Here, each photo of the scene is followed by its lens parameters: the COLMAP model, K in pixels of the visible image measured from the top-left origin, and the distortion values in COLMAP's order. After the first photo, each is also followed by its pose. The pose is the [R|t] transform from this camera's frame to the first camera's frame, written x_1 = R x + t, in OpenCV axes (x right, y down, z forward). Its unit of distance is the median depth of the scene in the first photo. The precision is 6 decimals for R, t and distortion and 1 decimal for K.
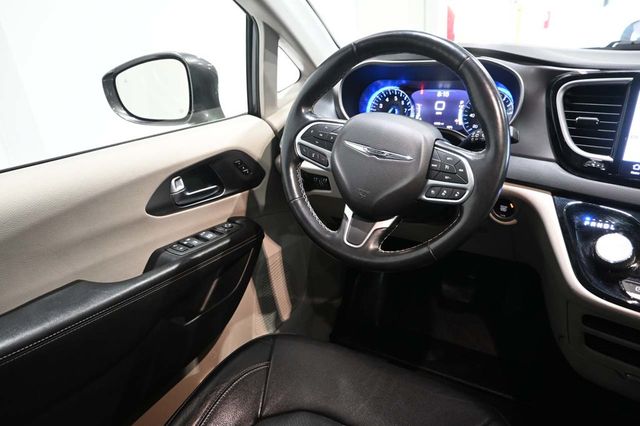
lens RADIAL K [[438.6, 0, 317.8], [0, 438.6, 208.3], [0, 0, 1]] dist [-0.005221, 0.000561]
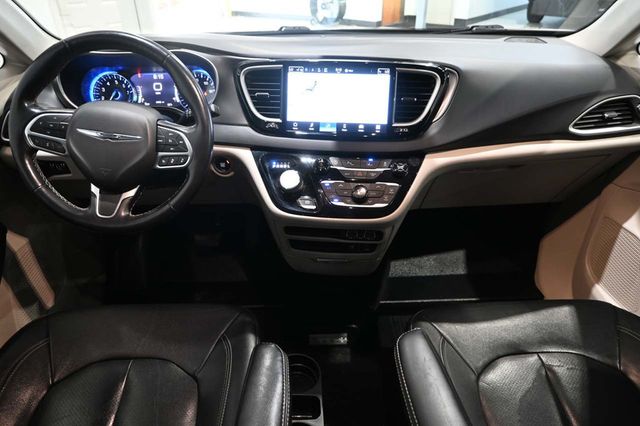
lens RADIAL K [[438.6, 0, 317.7], [0, 438.6, 212.5], [0, 0, 1]] dist [-0.005221, 0.000561]
pose [[0.835999, -0.214378, 0.505122, -0.037369], [0.166540, 0.976232, 0.138691, 0.005183], [-0.522848, -0.031823, 0.851831, -0.307171]]
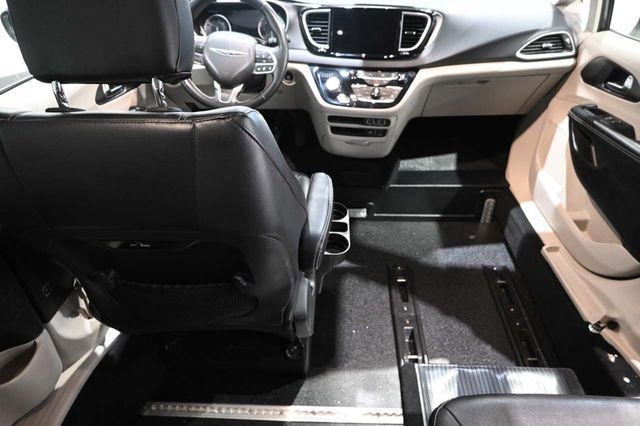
lens RADIAL K [[438.6, 0, 315.4], [0, 438.6, 208.2], [0, 0, 1]] dist [-0.005221, 0.000561]
pose [[0.872958, -0.235656, 0.427095, -0.533862], [0.149466, 0.962670, 0.225668, 0.162961], [-0.464331, -0.133163, 0.875594, -1.024995]]
